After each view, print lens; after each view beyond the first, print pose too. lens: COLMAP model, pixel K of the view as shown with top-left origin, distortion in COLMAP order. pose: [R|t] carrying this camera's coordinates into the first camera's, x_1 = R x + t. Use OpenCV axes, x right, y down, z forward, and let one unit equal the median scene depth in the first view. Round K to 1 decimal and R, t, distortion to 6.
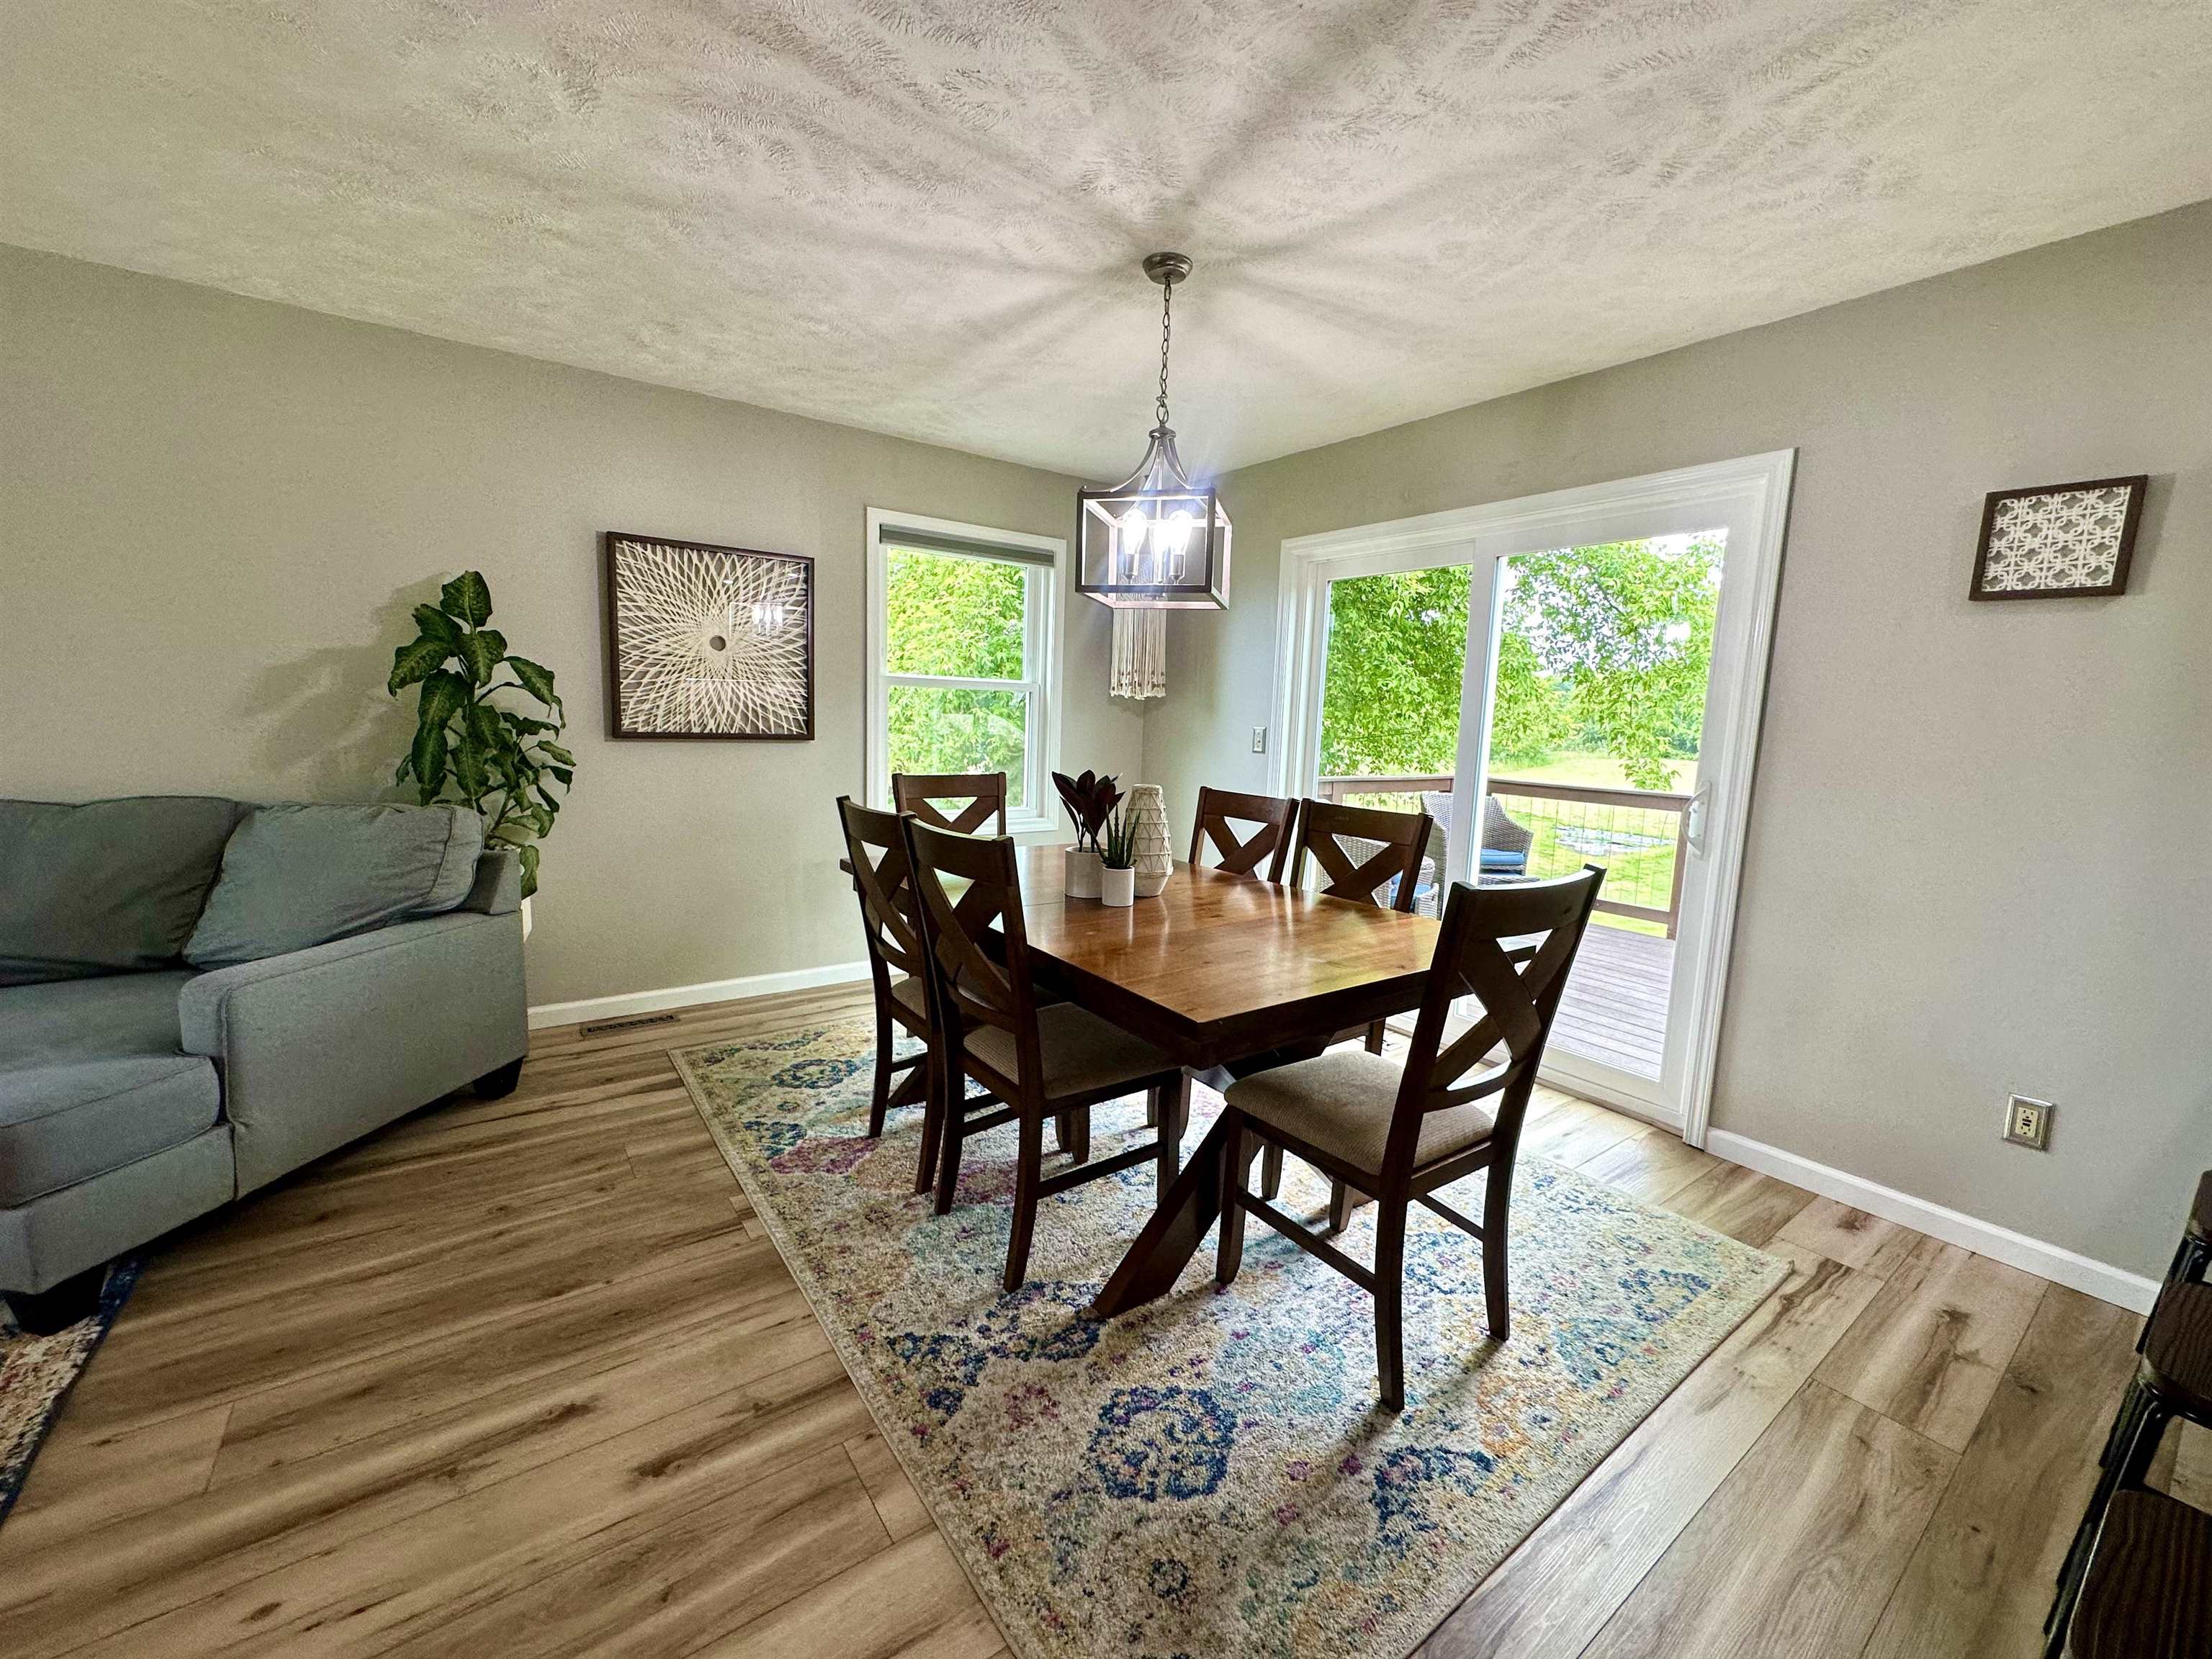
lens RADIAL K [[883.4, 0, 1108.4], [0, 883.4, 828.7], [0, 0, 1]] dist [-0.001902, 0.000377]
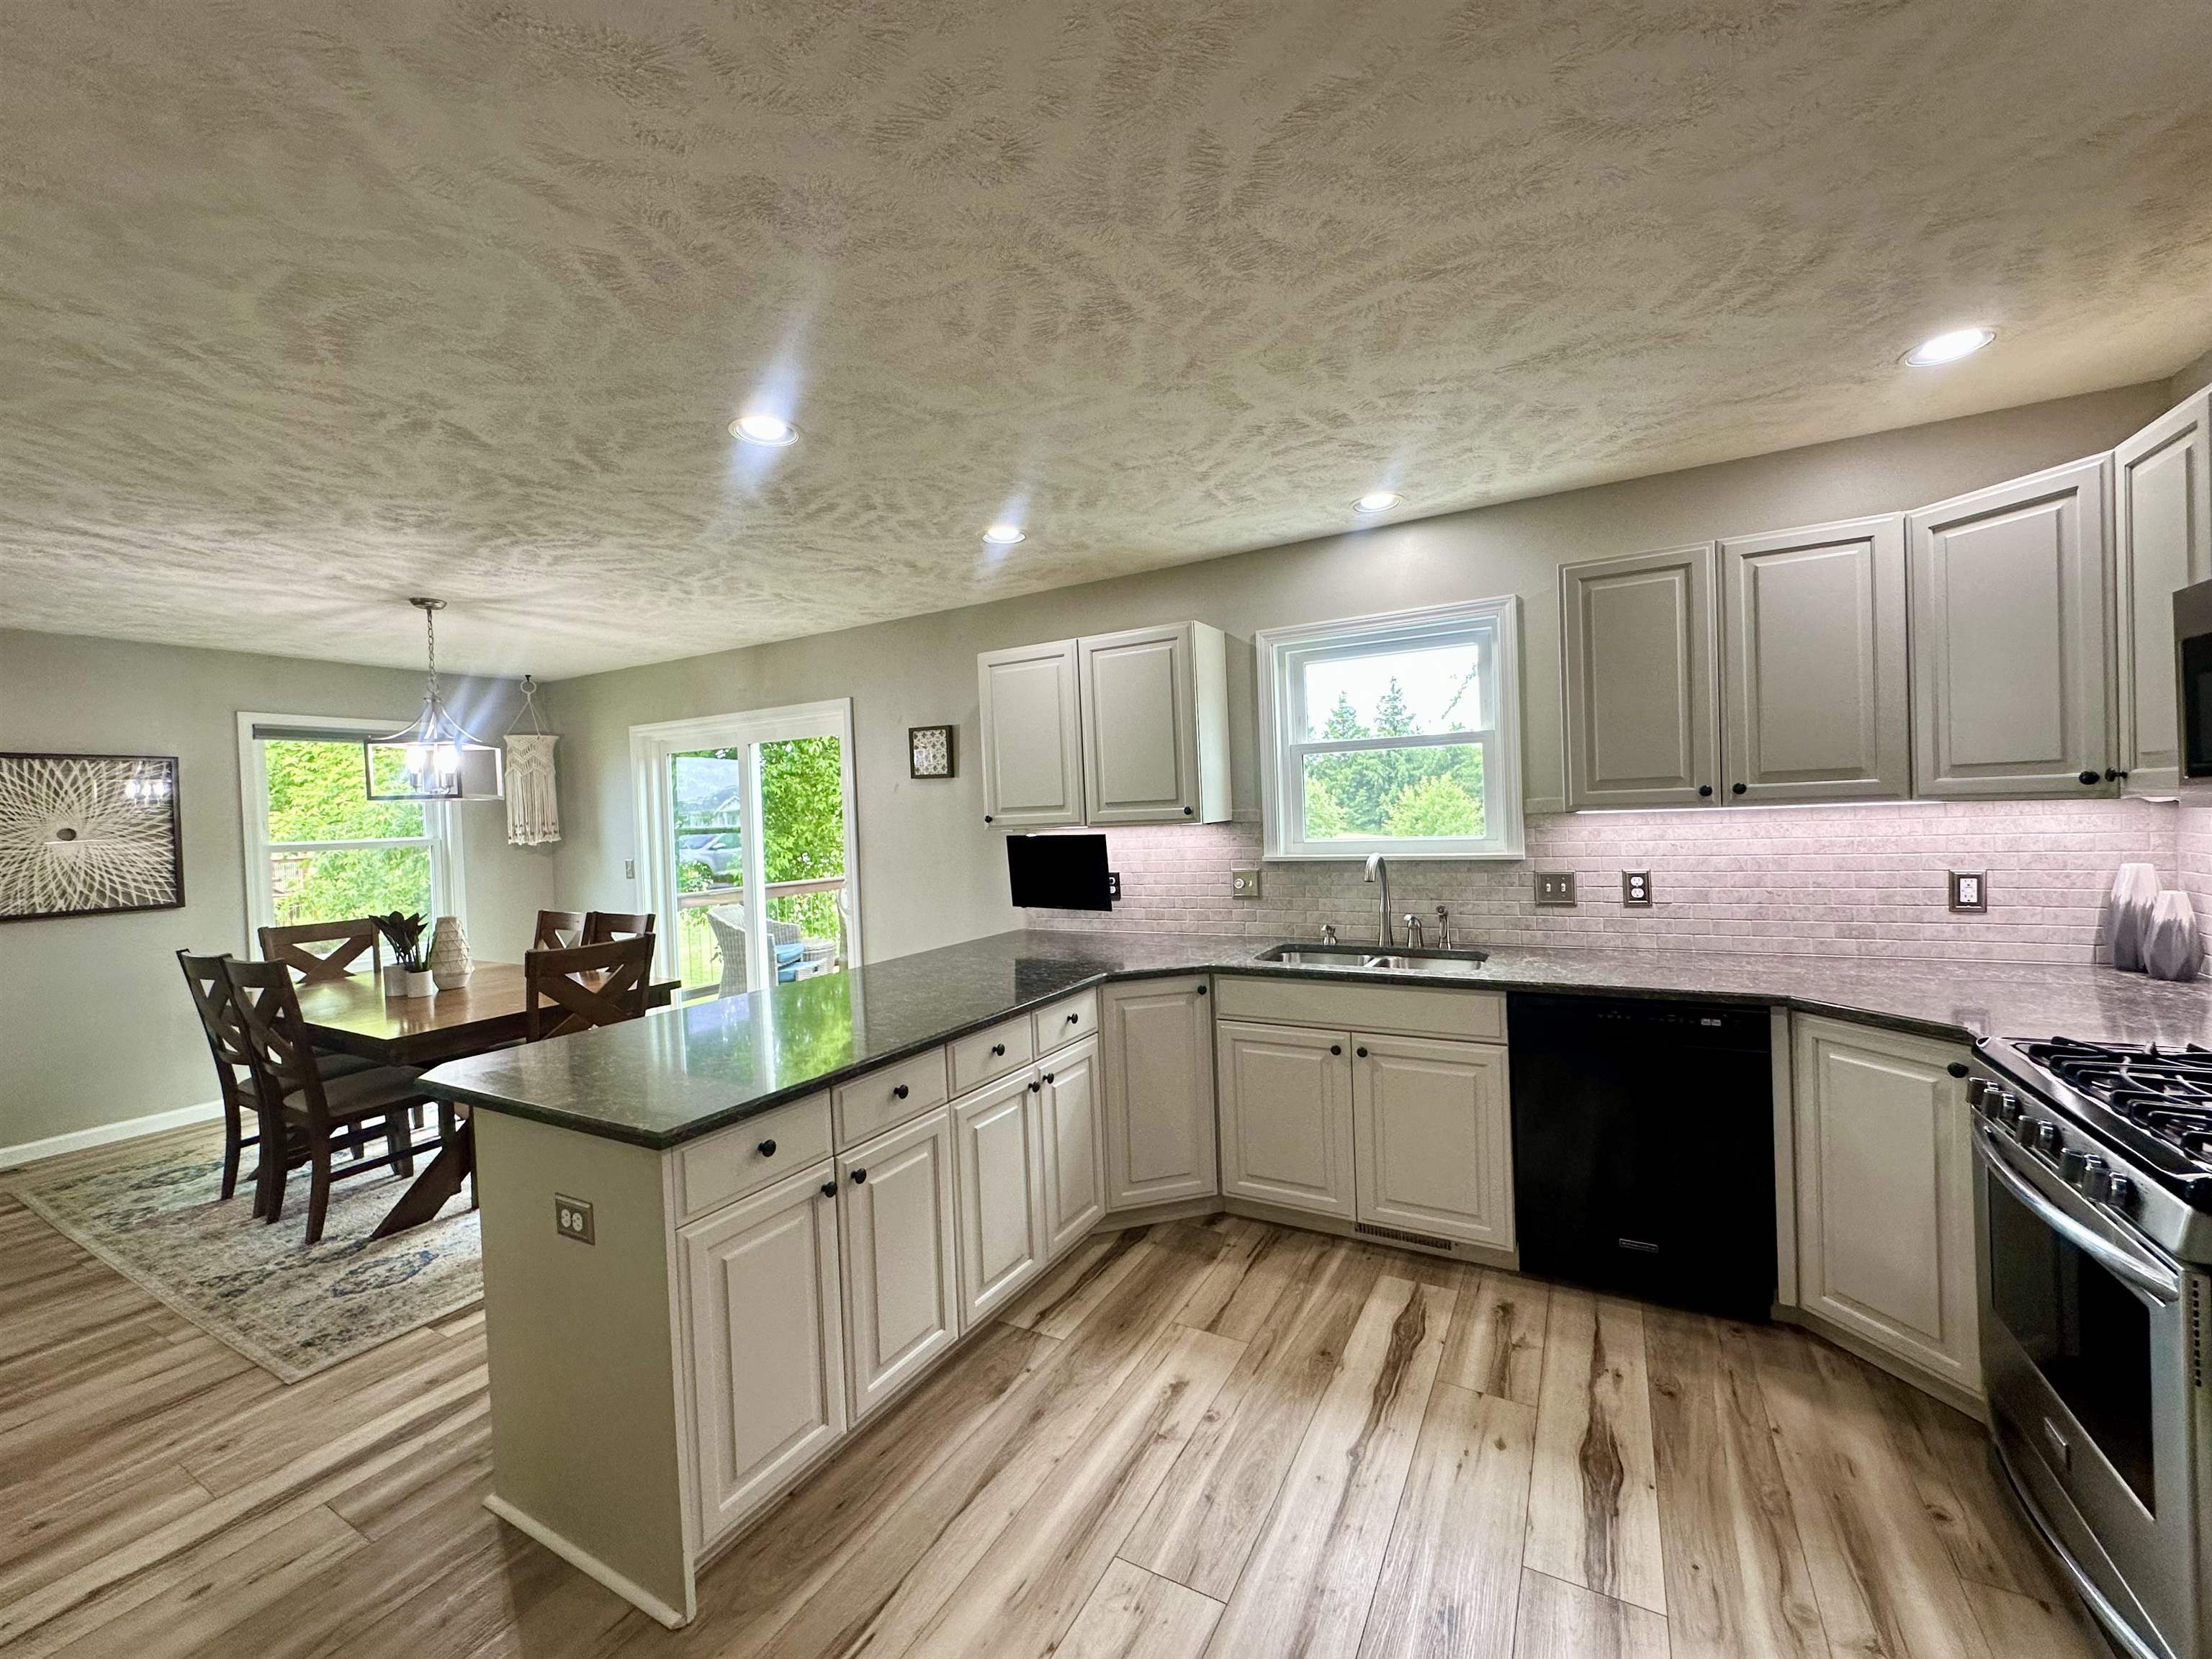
lens RADIAL K [[883.4, 0, 1107.6], [0, 883.4, 828.9], [0, 0, 1]] dist [-0.001902, 0.000377]
pose [[0.906872, -0.077018, 0.414308, 0.458938], [0.122555, 0.988864, -0.084432, 0.070603], [-0.403192, 0.127345, 0.906212, -0.869033]]
